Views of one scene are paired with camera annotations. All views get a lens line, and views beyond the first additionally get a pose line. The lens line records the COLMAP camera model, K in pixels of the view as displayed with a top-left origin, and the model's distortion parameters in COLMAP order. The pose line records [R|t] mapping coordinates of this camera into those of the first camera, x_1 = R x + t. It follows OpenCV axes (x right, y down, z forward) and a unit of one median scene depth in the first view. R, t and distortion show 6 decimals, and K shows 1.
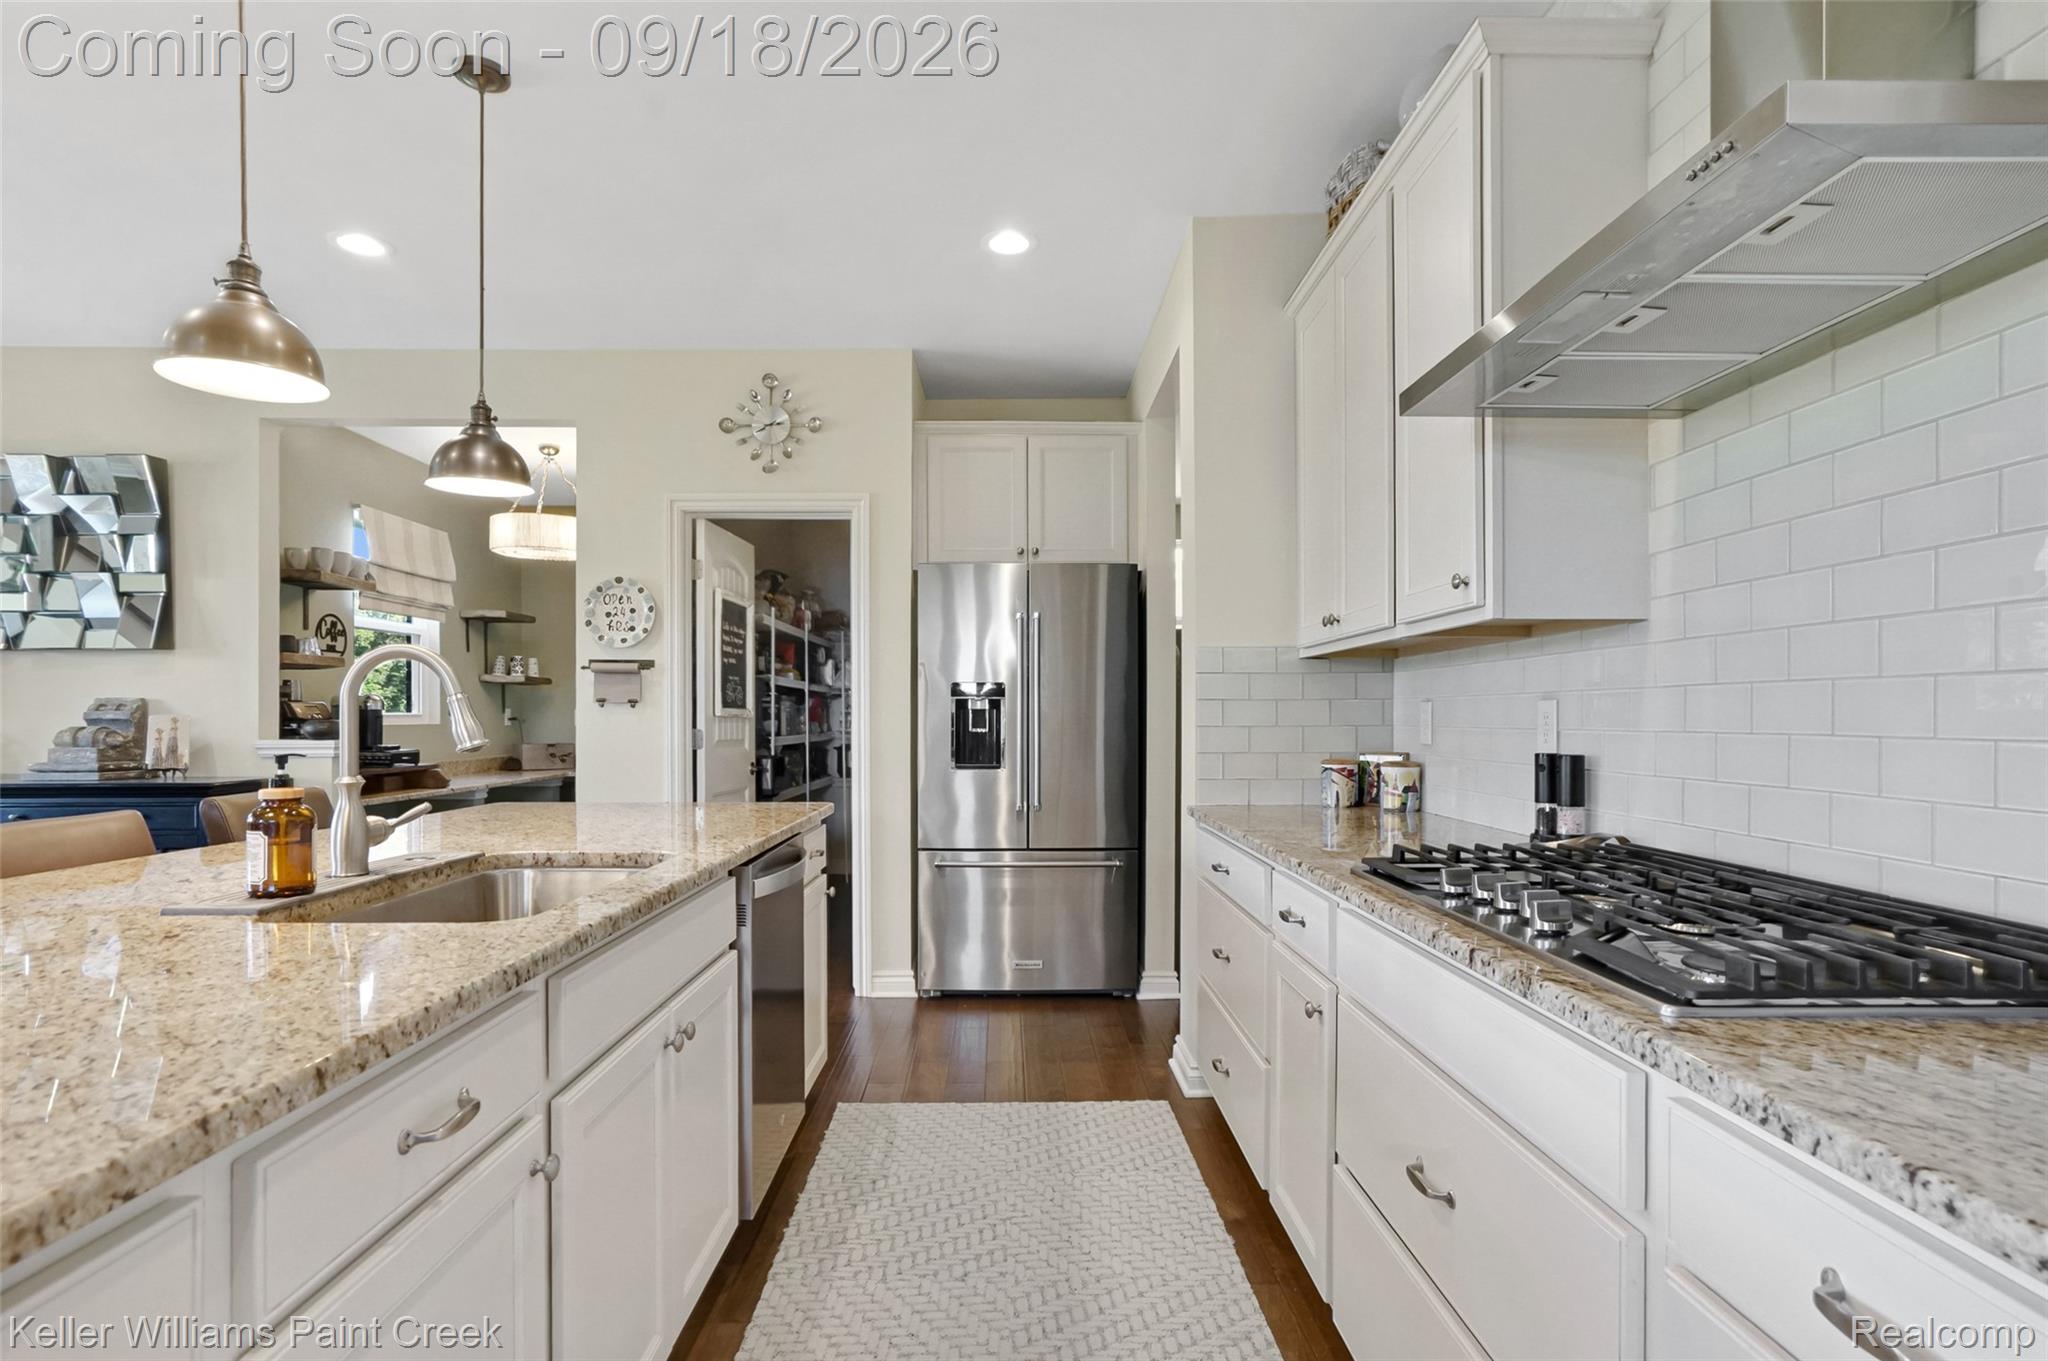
lens RADIAL K [[1045.4, 0, 1012.5], [0, 1045.4, 717.9], [0, 0, 1]] dist [-0.048759, -0.000098]
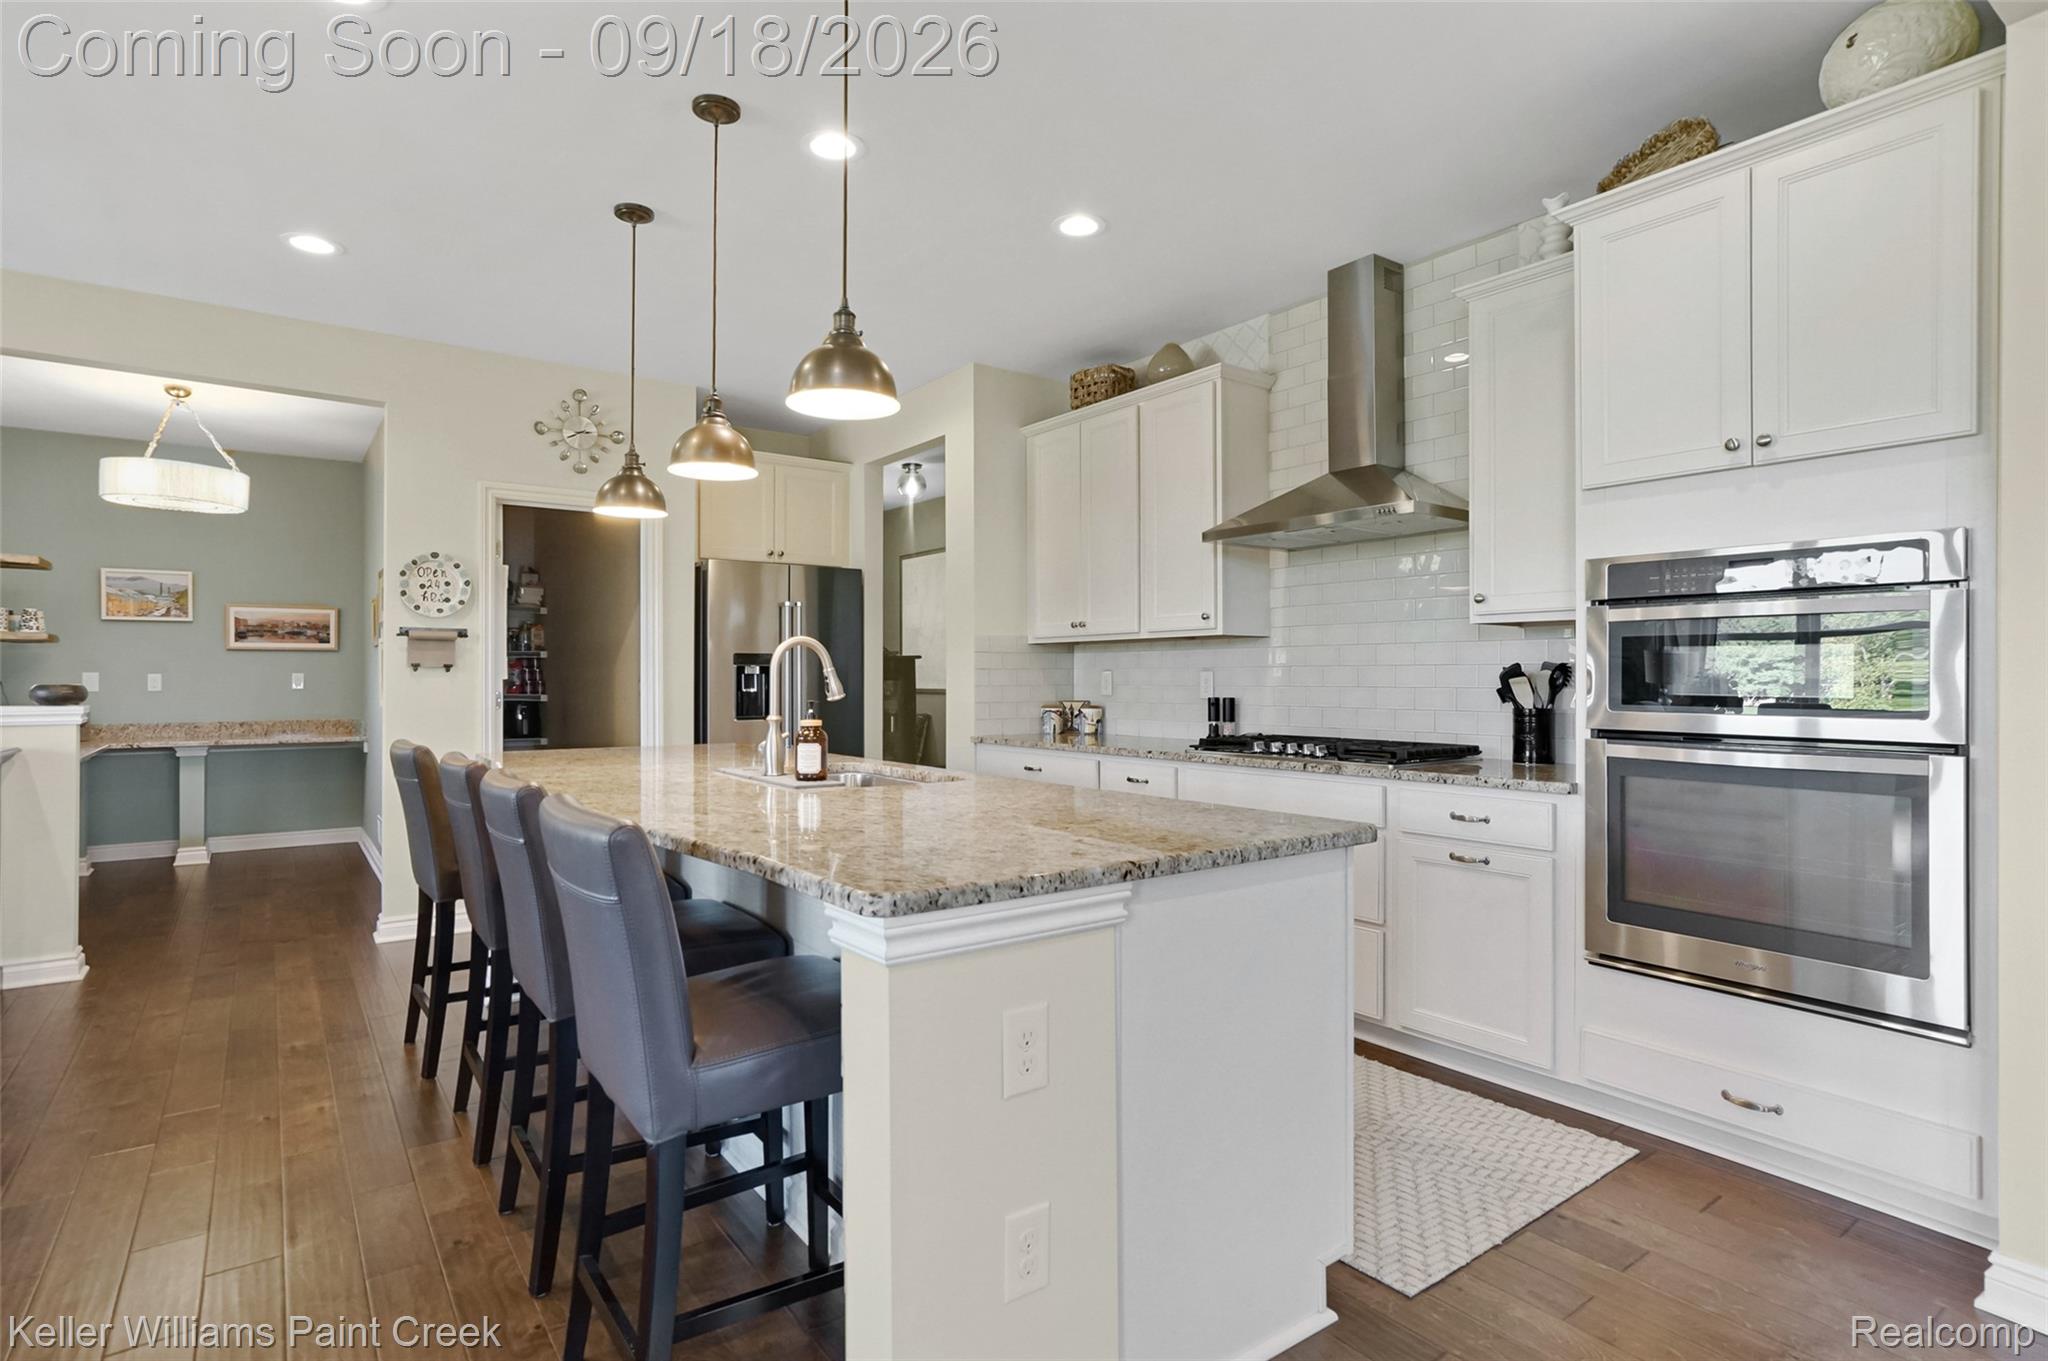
lens RADIAL K [[1034.5, 0, 1011.6], [0, 1034.5, 668.6], [0, 0, 1]] dist [-0.046790, 0.029825]
pose [[0.818331, 0.005630, 0.574720, -0.567315], [0.001569, 0.999926, -0.012030, 0.000731], [-0.574746, 0.010746, 0.818262, -0.262487]]
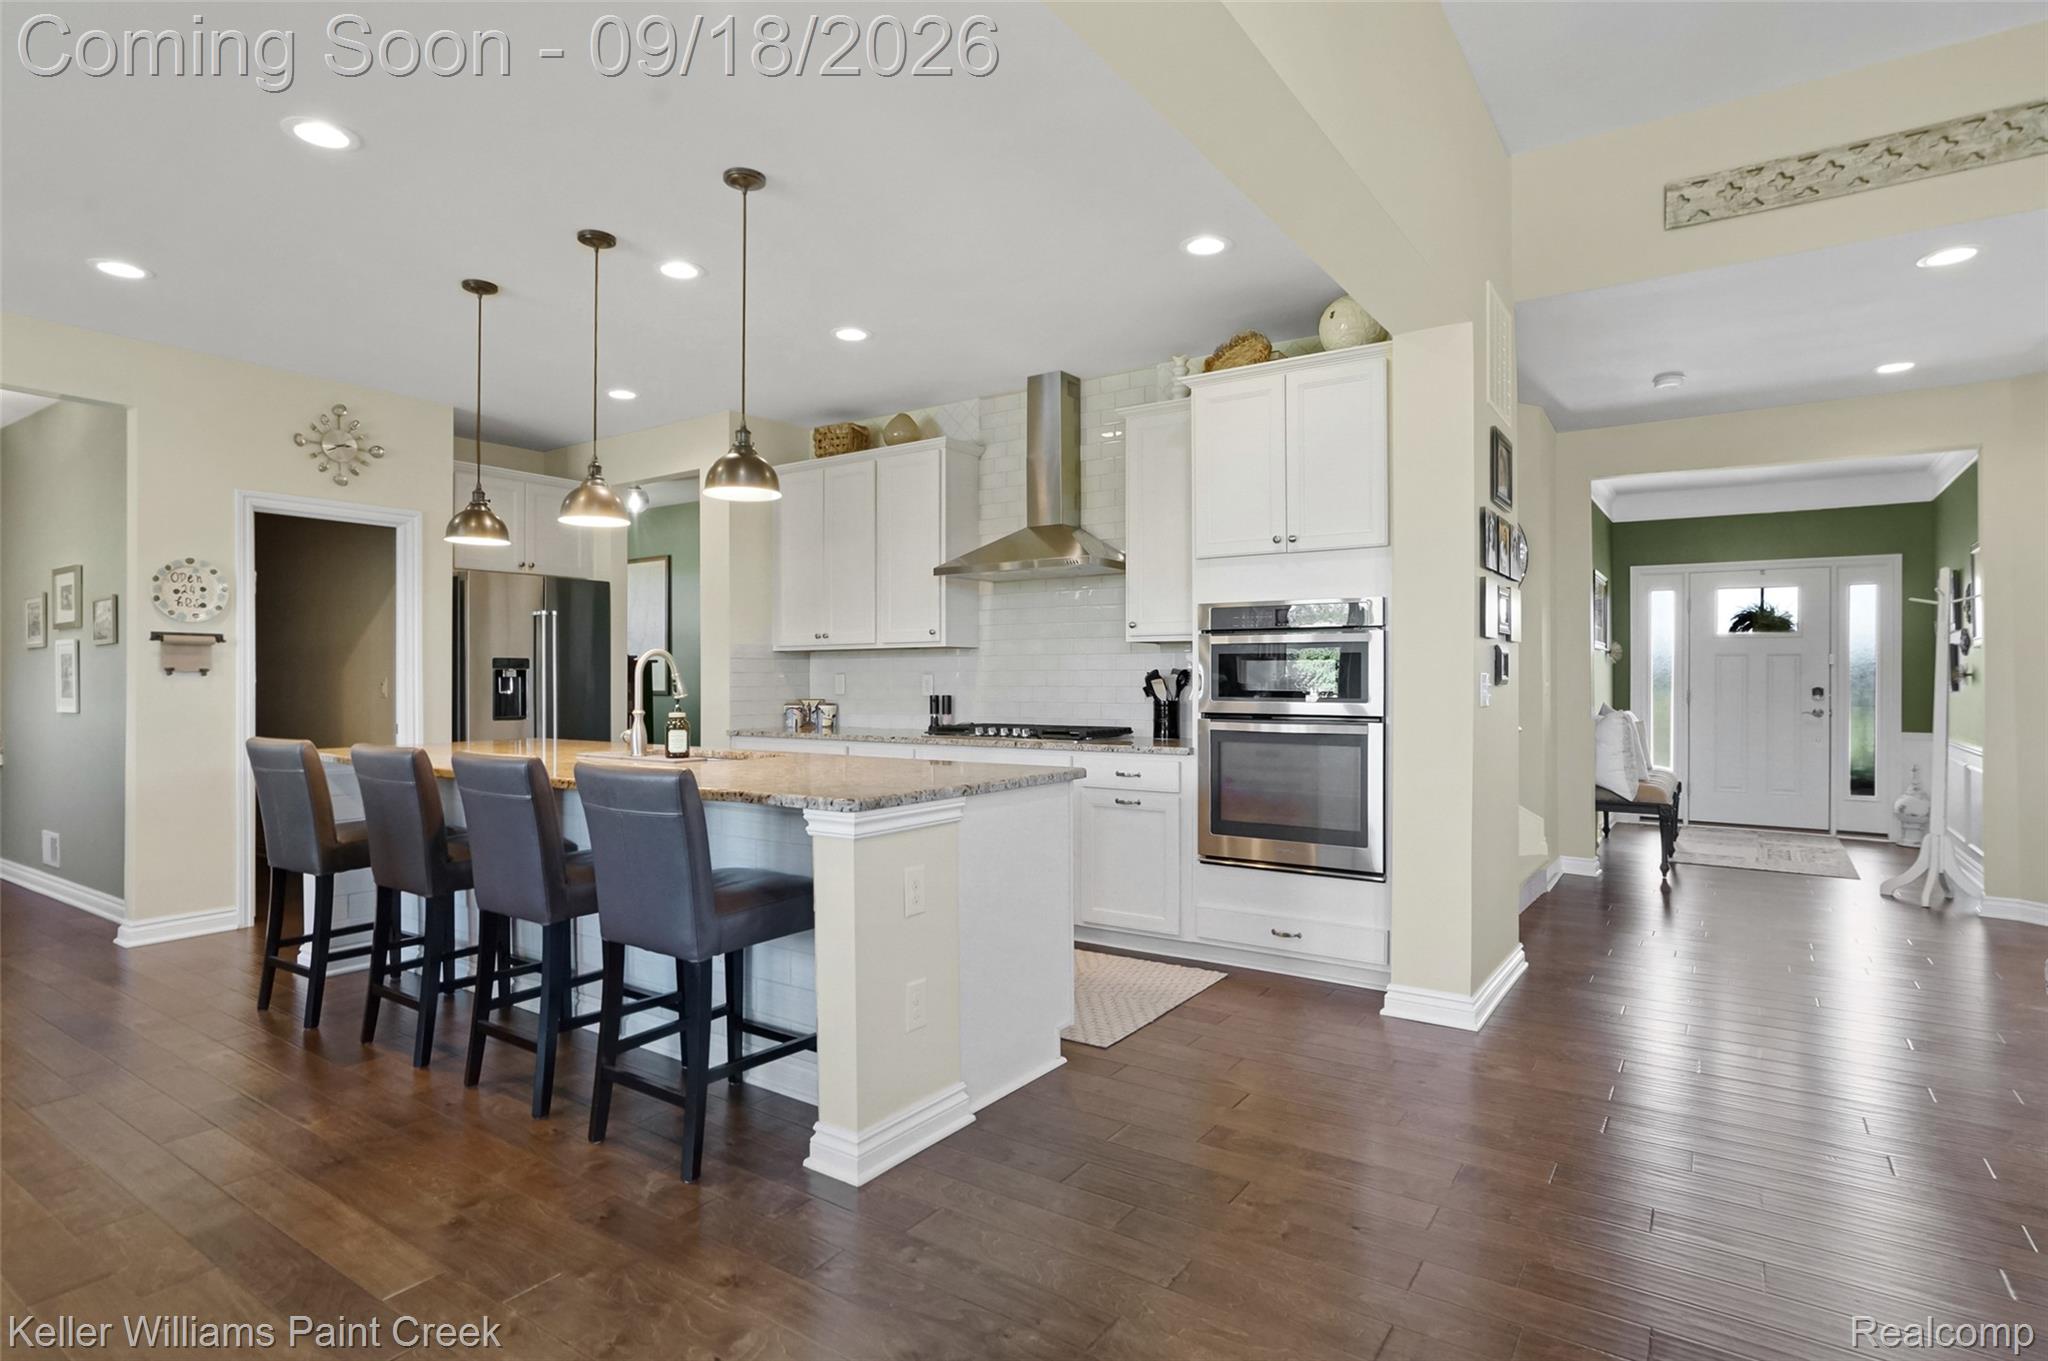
lens RADIAL K [[1034.5, 0, 1011.6], [0, 1034.5, 668.6], [0, 0, 1]] dist [-0.046790, 0.029825]
pose [[0.587788, 0.006617, 0.808988, -0.840750], [0.004937, 0.999919, -0.011765, -0.000605], [-0.809000, 0.010909, 0.587708, -0.397030]]
